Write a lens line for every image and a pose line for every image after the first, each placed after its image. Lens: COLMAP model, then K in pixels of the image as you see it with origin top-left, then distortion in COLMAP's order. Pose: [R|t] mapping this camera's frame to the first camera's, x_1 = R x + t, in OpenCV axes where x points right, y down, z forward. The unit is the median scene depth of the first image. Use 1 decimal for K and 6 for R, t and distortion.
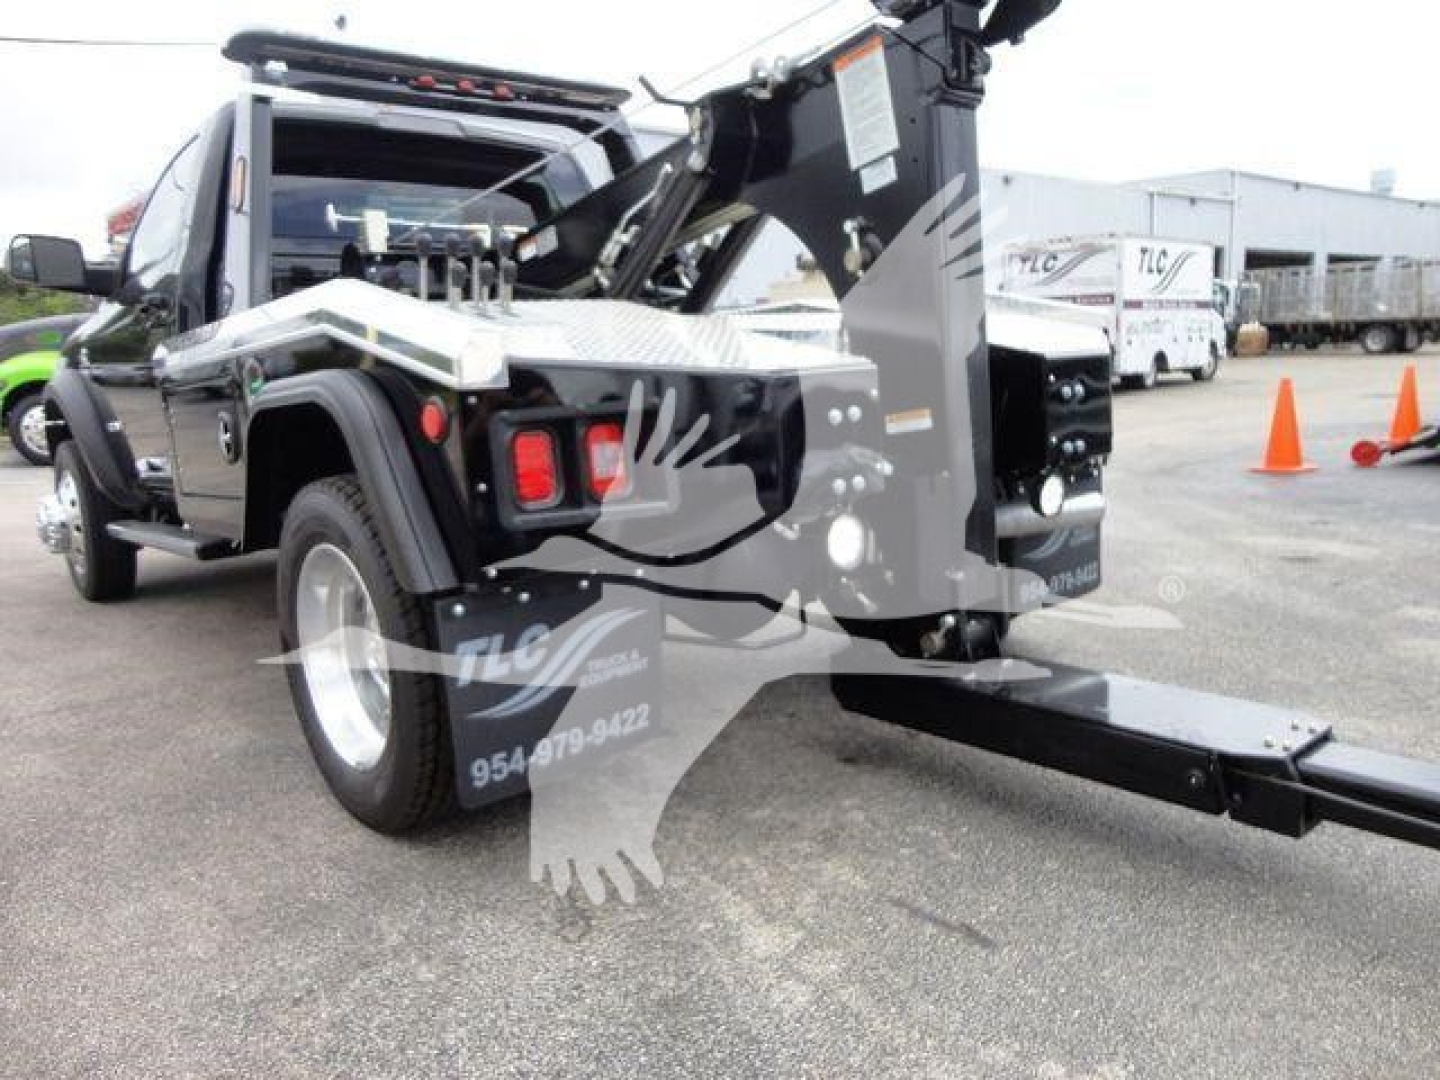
lens RADIAL K [[1043.8, 0, 717.0], [0, 1043.8, 537.2], [0, 0, 1]] dist [-0.015382, 0.012718]
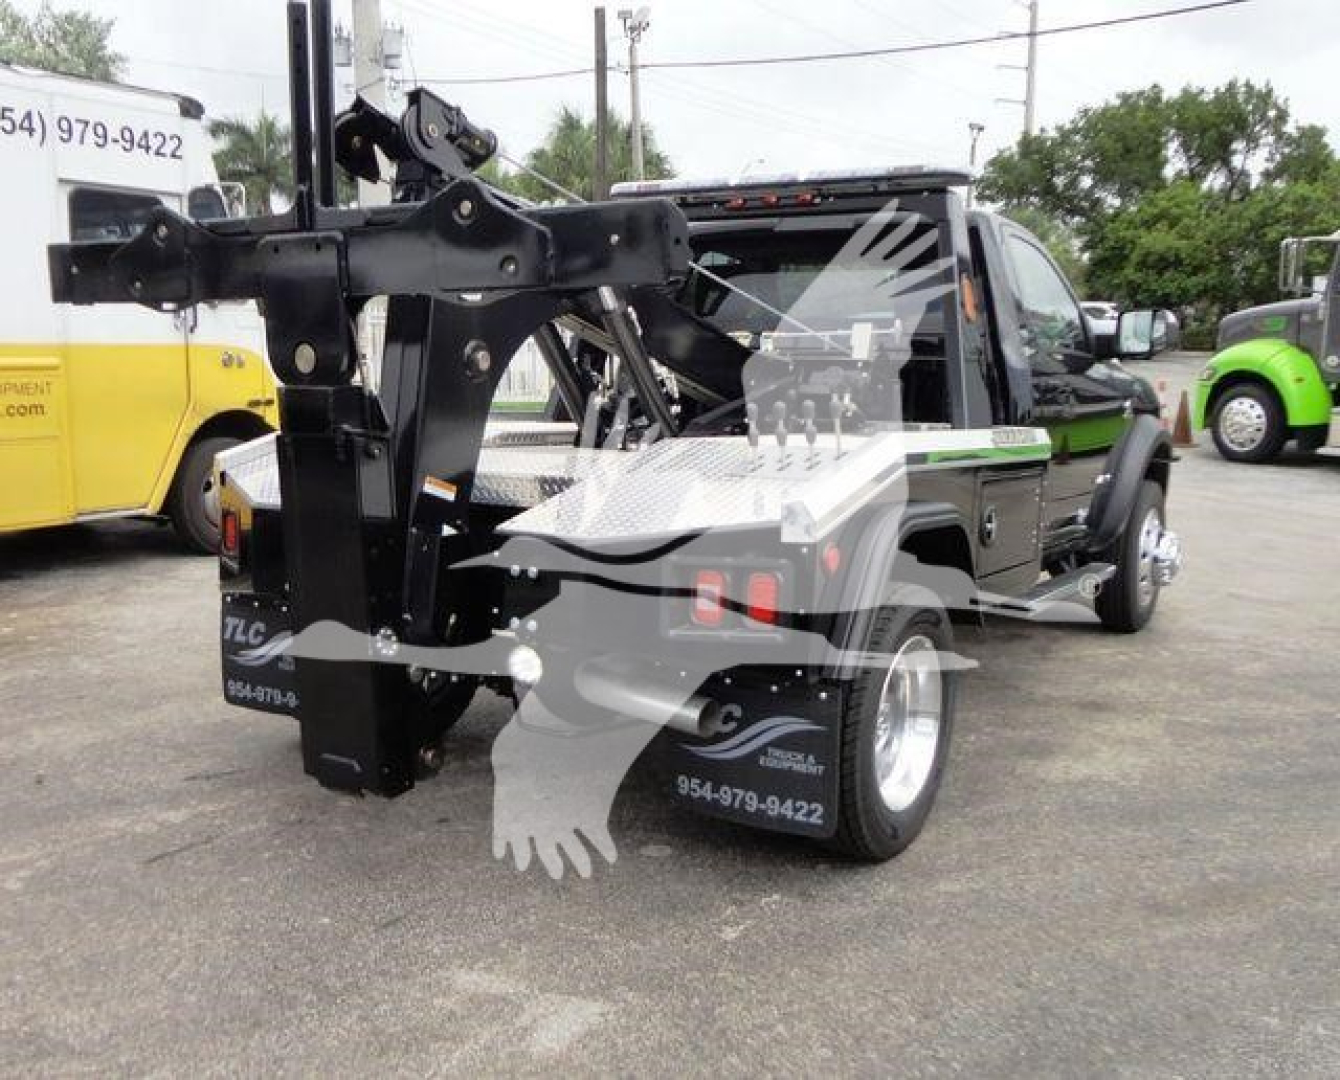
lens RADIAL K [[1301.0, 0, 615.6], [0, 1301.0, 565.5], [0, 0, 1]] dist [-0.000134, 0.000000]
pose [[0.268557, 0.215970, -0.938741, 1.720909], [-0.180807, 0.968522, 0.171095, -0.417674], [0.946143, 0.123782, 0.299152, 0.762070]]
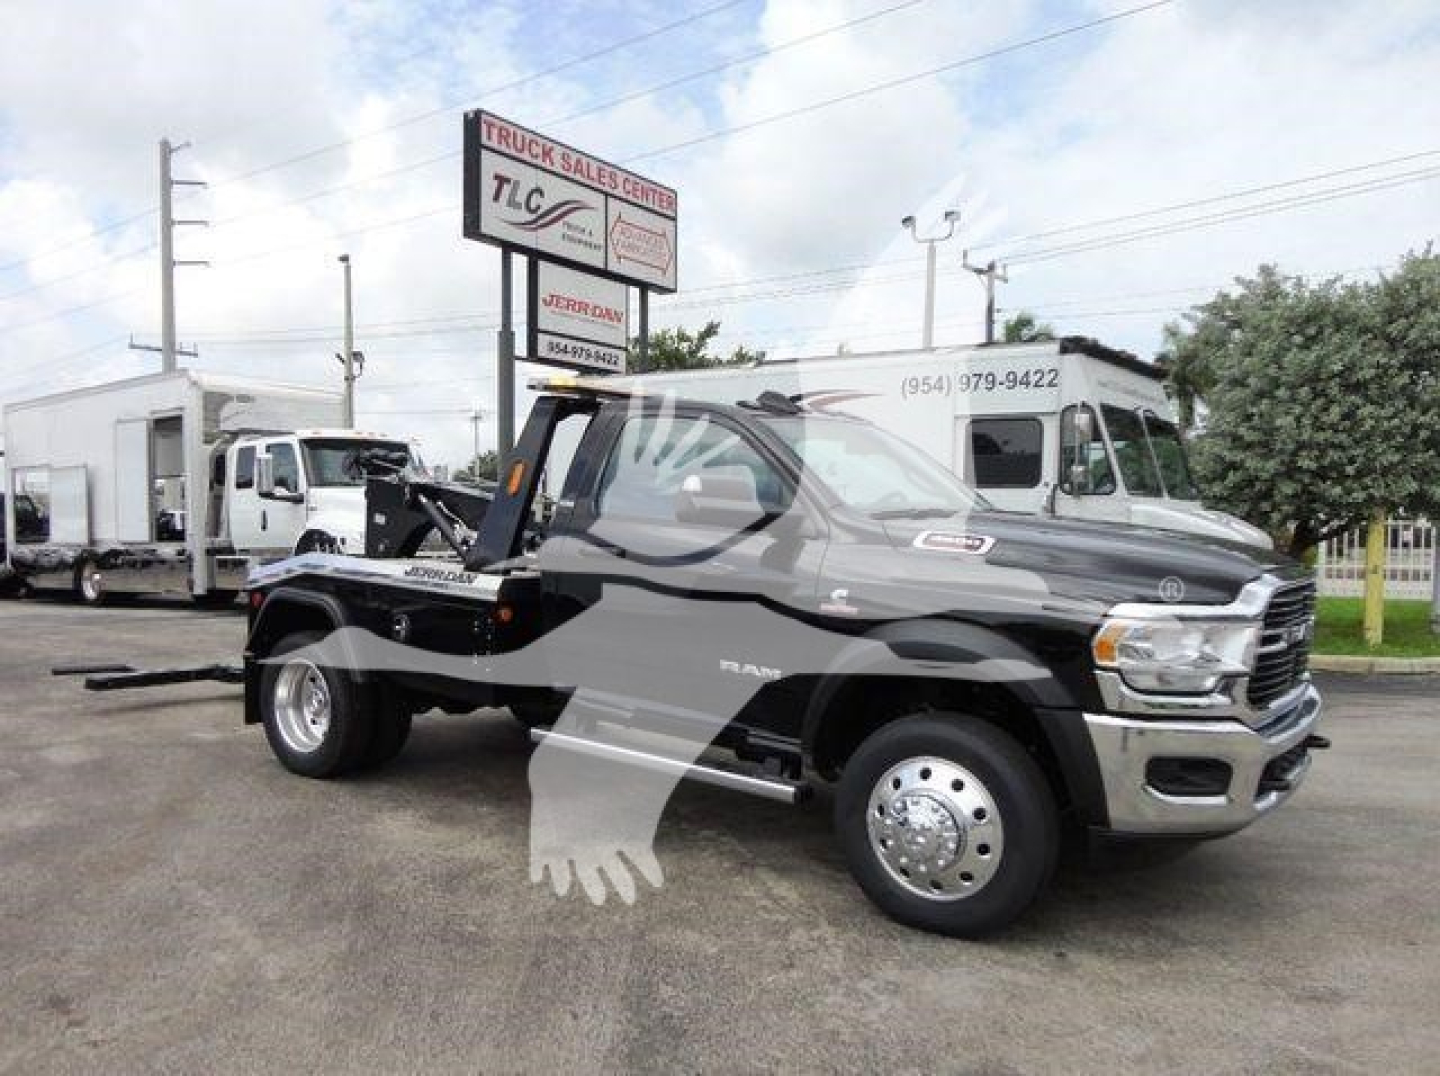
lens RADIAL K [[1131.9, 0, 663.7], [0, 1131.9, 586.2], [0, 0, 1]] dist [-0.012827, 0.000432]
pose [[-0.980456, 0.044594, -0.191620, 0.049428], [-0.001419, 0.972345, 0.233543, -0.898014], [0.196735, 0.229251, -0.953278, 4.154973]]
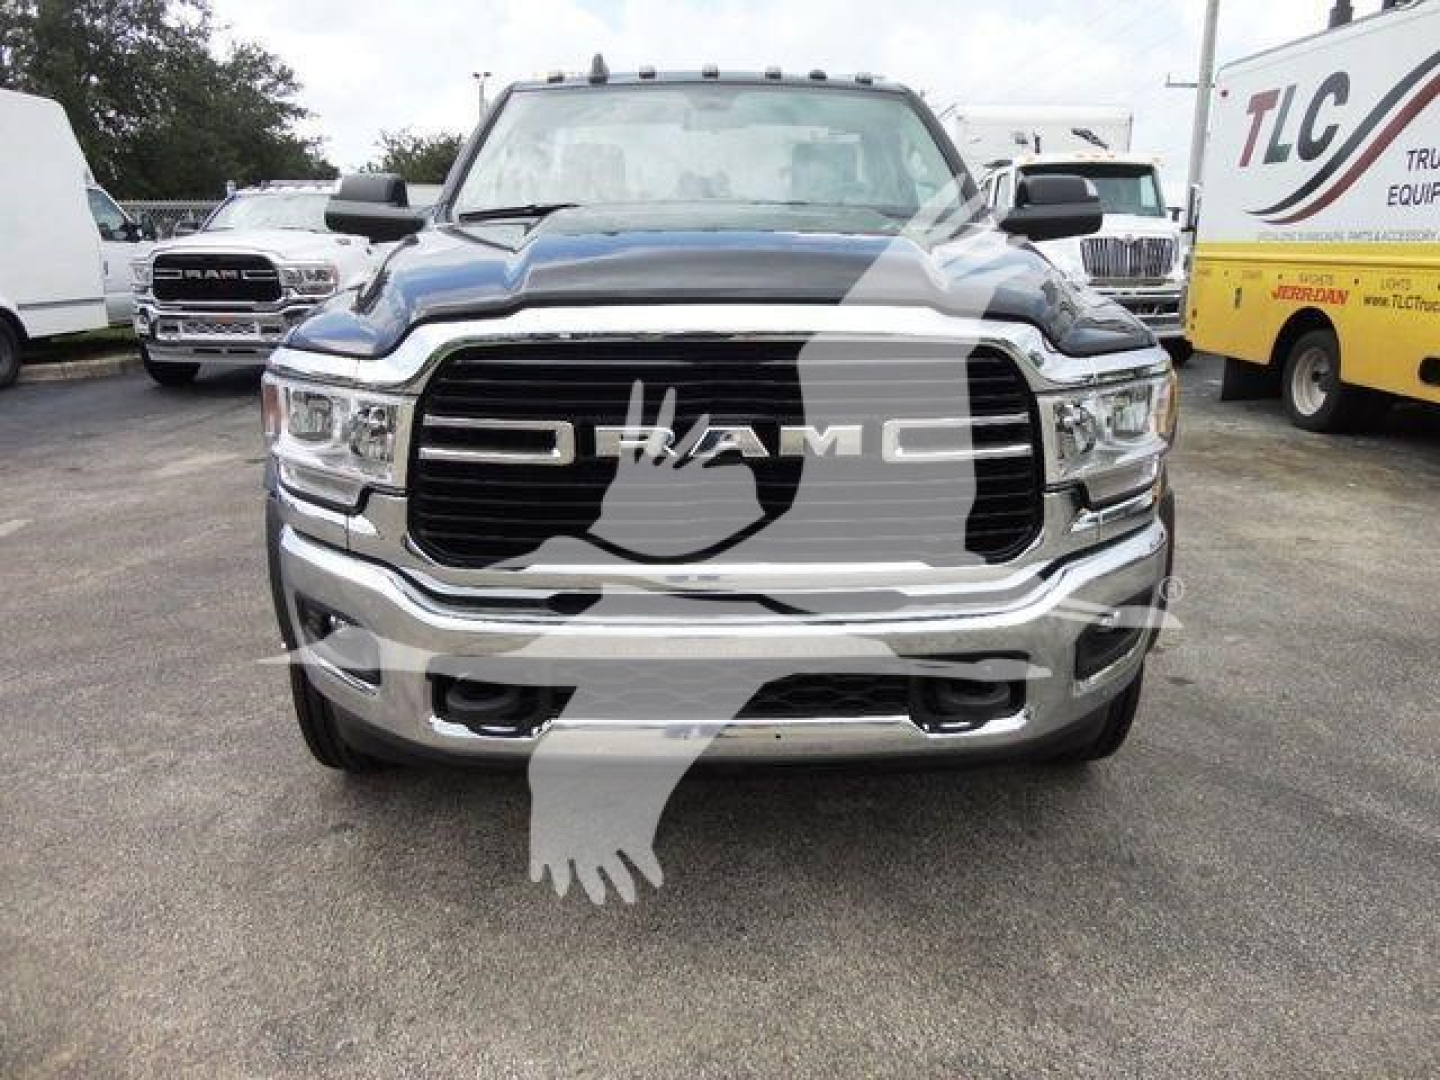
lens RADIAL K [[1043.8, 0, 720.5], [0, 1043.8, 539.6], [0, 0, 1]] dist [-0.015382, 0.012718]
pose [[-0.767844, -0.128561, 0.627605, -1.749534], [0.140381, 0.922083, 0.360632, -0.627338], [-0.625067, 0.365013, -0.689968, 3.246692]]
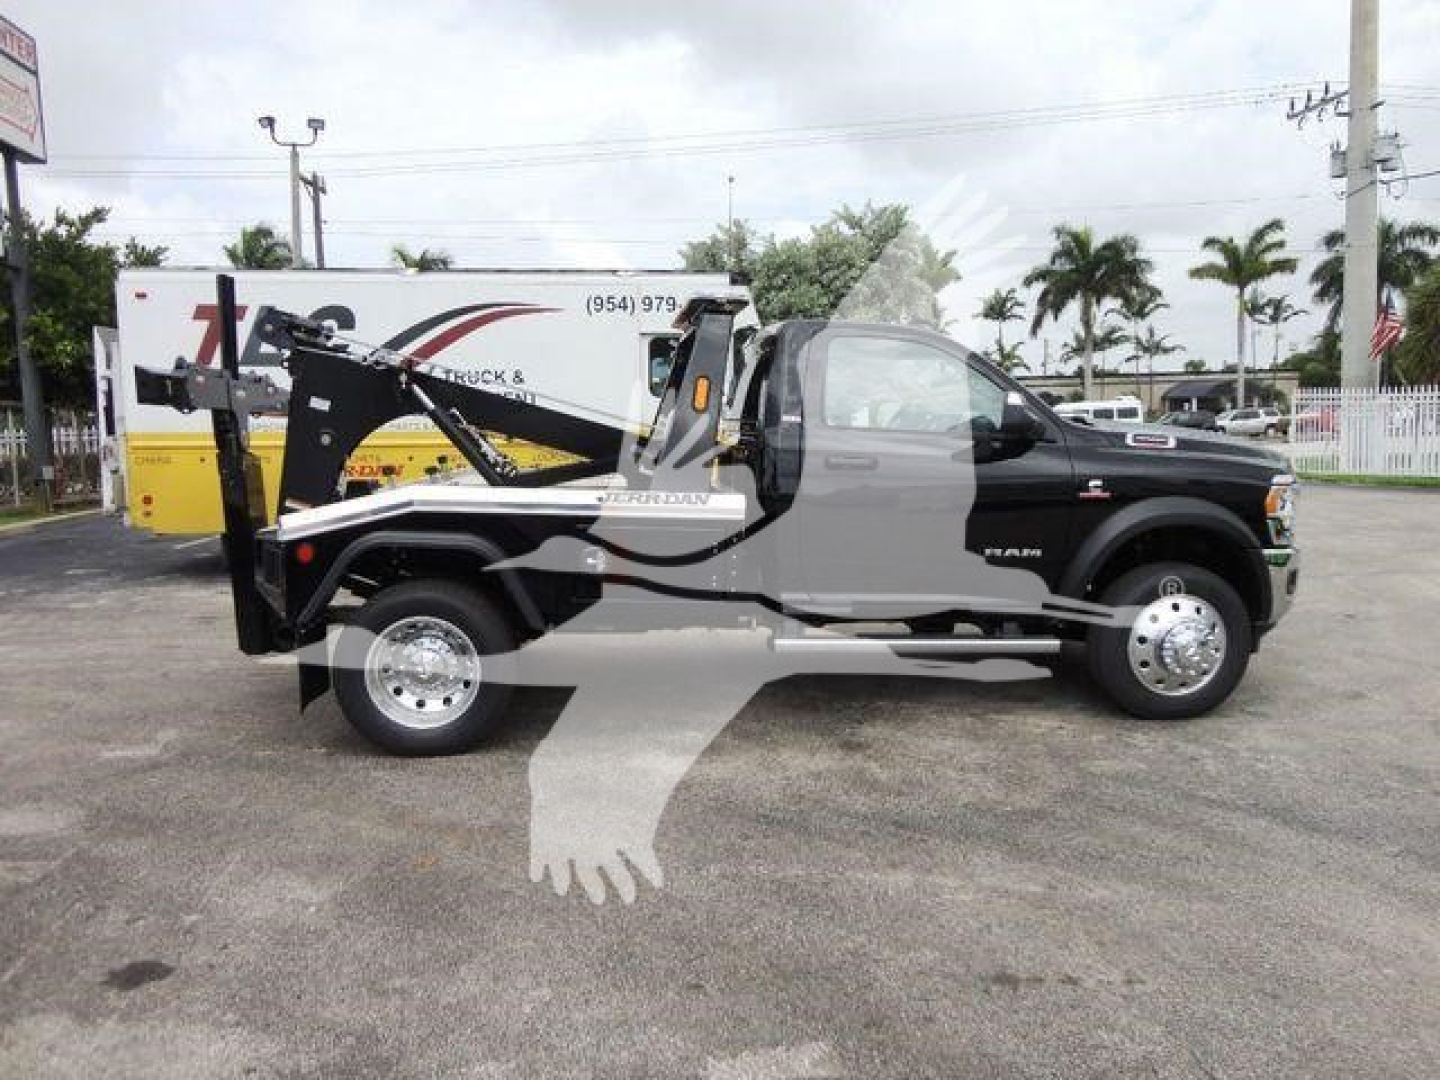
lens RADIAL K [[1043.8, 0, 725.2], [0, 1043.8, 545.6], [0, 0, 1]] dist [-0.015382, 0.012718]
pose [[-0.563182, 0.151069, -0.812406, 1.608390], [-0.100970, 0.963199, 0.249105, -0.802187], [0.820141, 0.222320, -0.527203, 3.040828]]
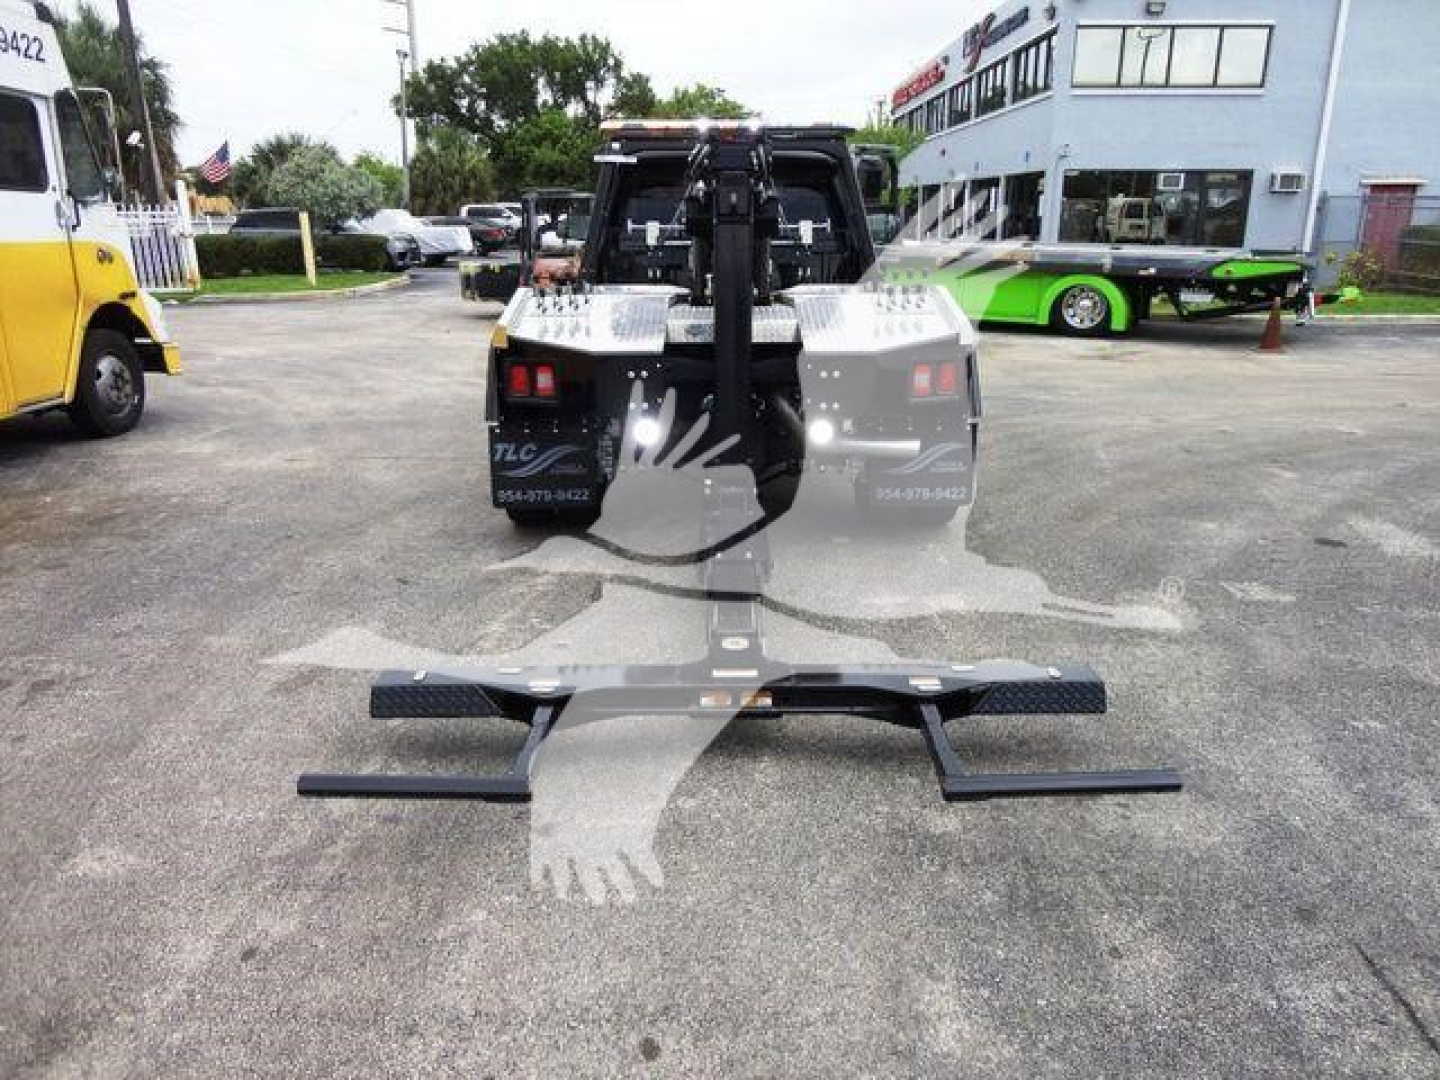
lens RADIAL K [[1043.8, 0, 724.2], [0, 1043.8, 536.8], [0, 0, 1]] dist [-0.015382, 0.012718]
pose [[0.758489, 0.229064, -0.610102, 1.455353], [-0.146370, 0.972151, 0.183027, -0.183971], [0.635036, -0.049523, 0.770893, -0.519175]]
